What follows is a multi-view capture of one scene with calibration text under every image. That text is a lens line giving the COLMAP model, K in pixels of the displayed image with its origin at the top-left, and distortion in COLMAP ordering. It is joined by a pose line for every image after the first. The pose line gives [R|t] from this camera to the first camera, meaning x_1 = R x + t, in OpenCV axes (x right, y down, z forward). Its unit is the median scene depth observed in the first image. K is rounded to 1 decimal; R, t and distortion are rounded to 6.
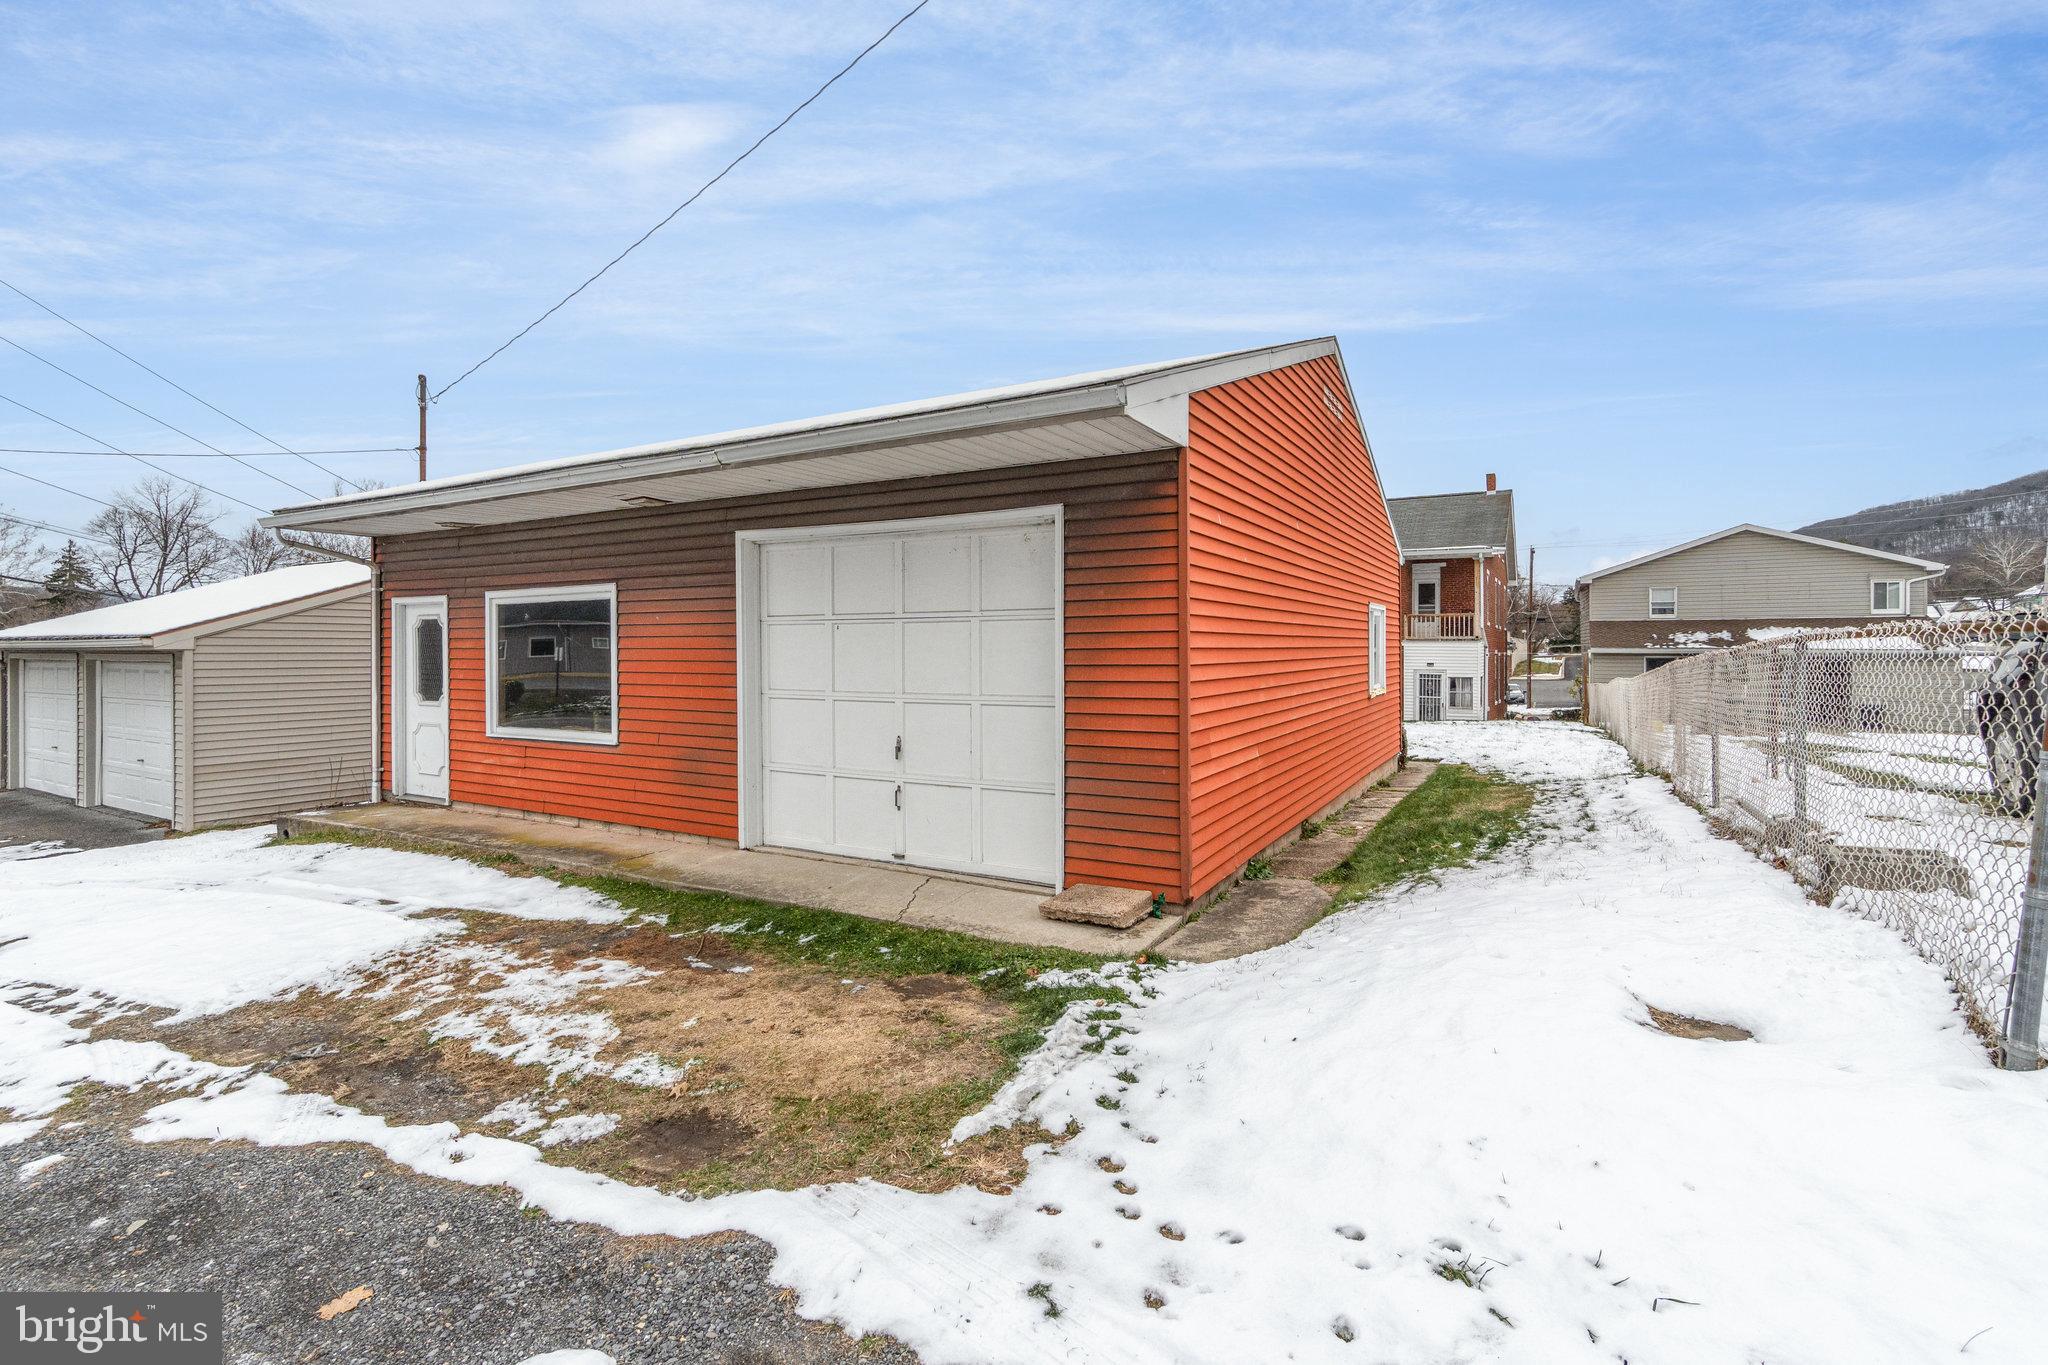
lens RADIAL K [[922.5, 0, 1023.2], [0, 922.5, 671.7], [0, 0, 1]] dist [-0.002723, 0.001032]
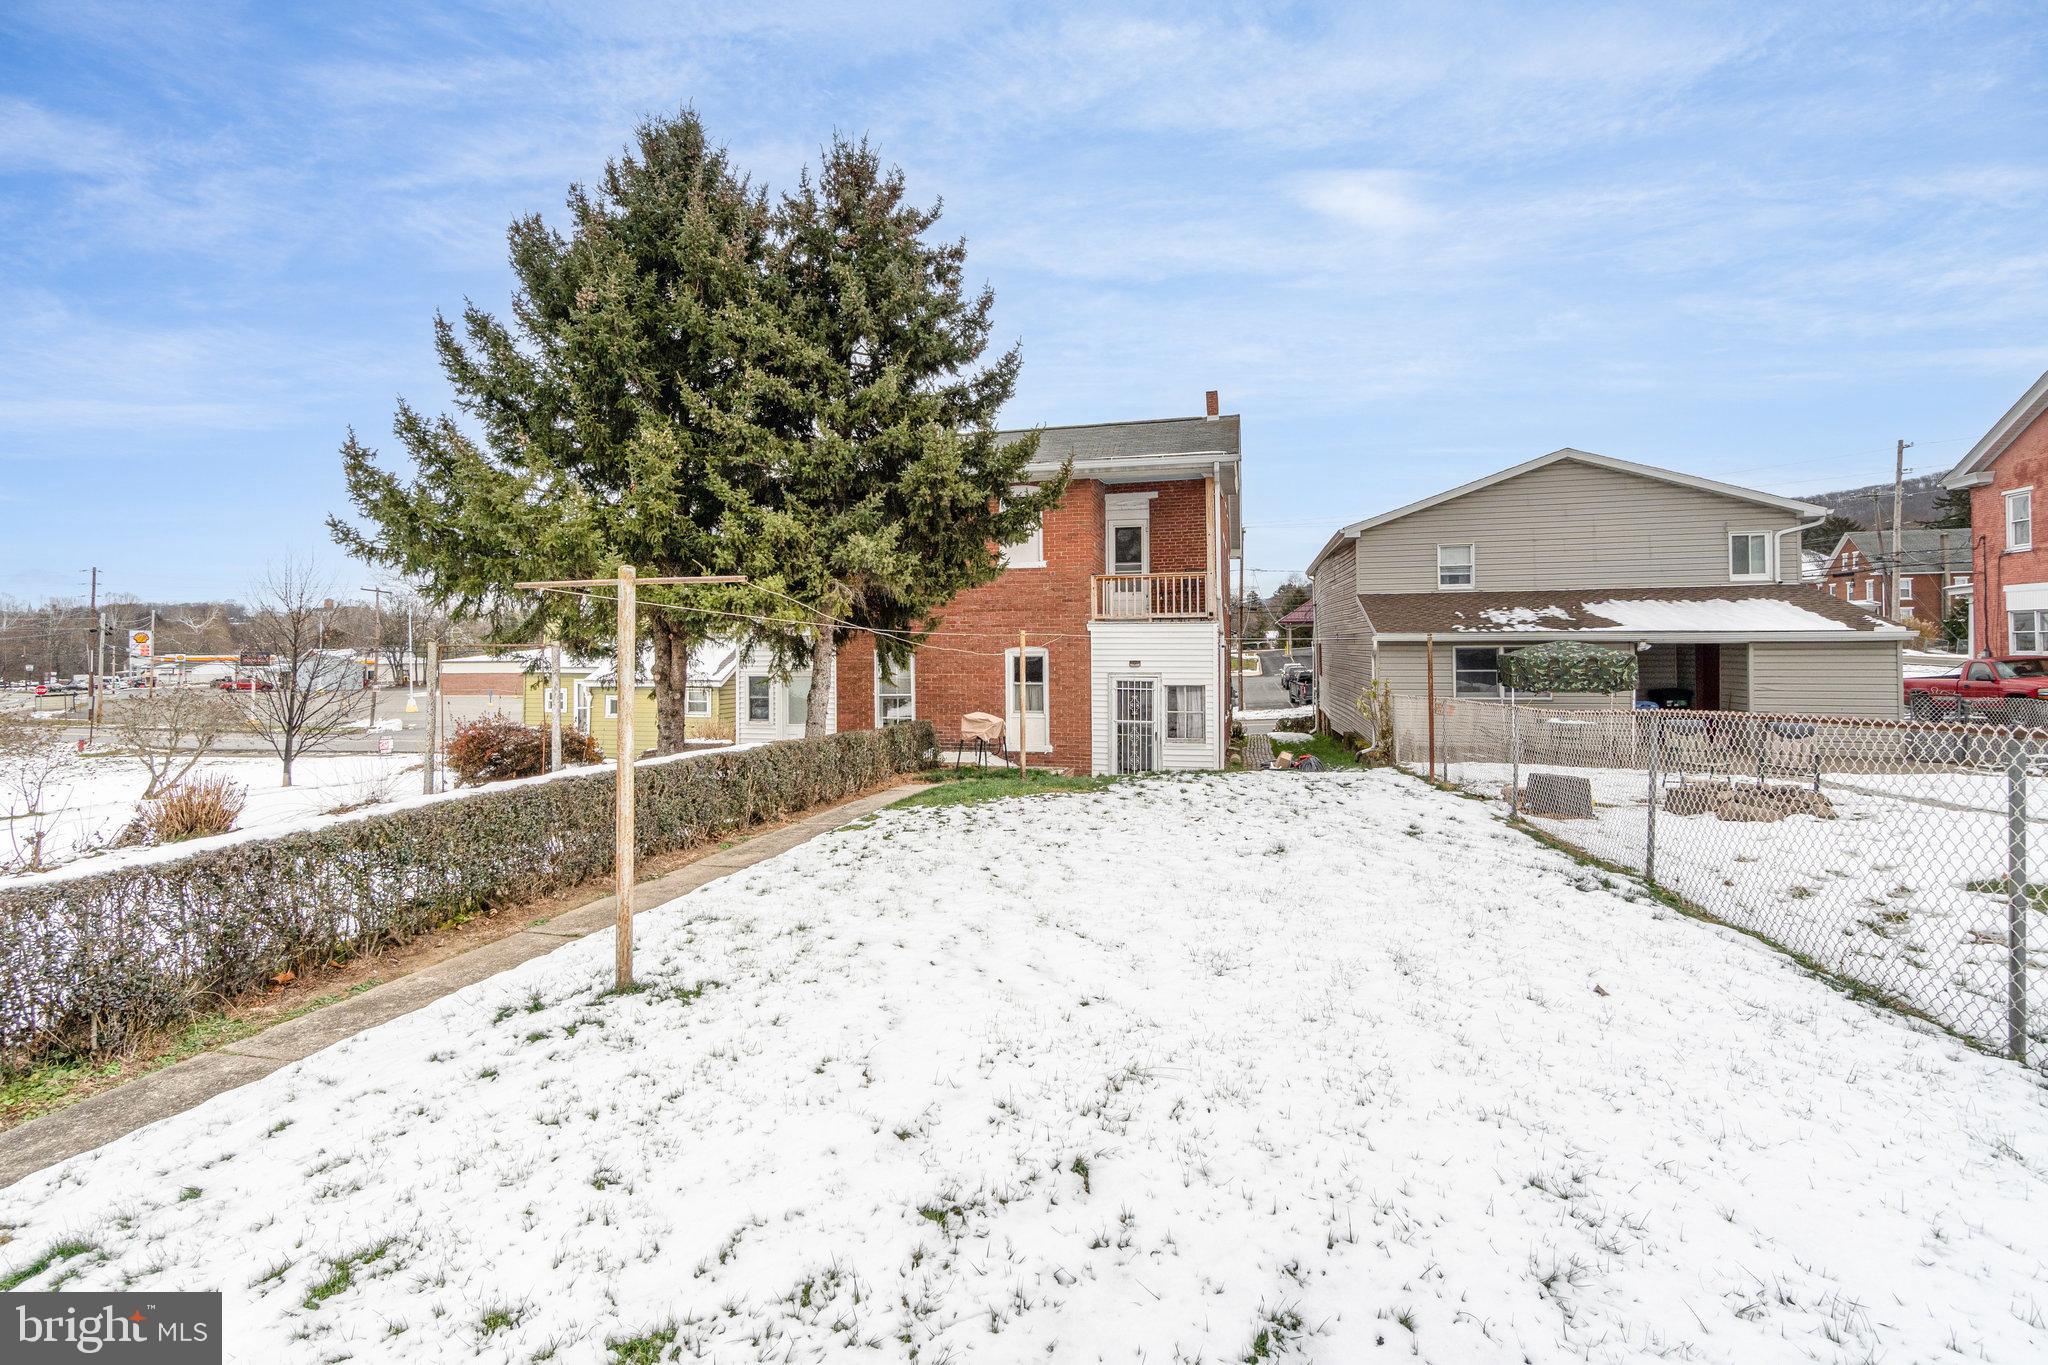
lens RADIAL K [[922.5, 0, 1024.8], [0, 922.5, 670.8], [0, 0, 1]] dist [-0.002723, 0.001032]
pose [[0.957458, -0.014701, 0.288197, 0.209805], [0.015206, 0.999884, 0.000488, -0.004504], [-0.288171, 0.003916, 0.957571, 0.469461]]
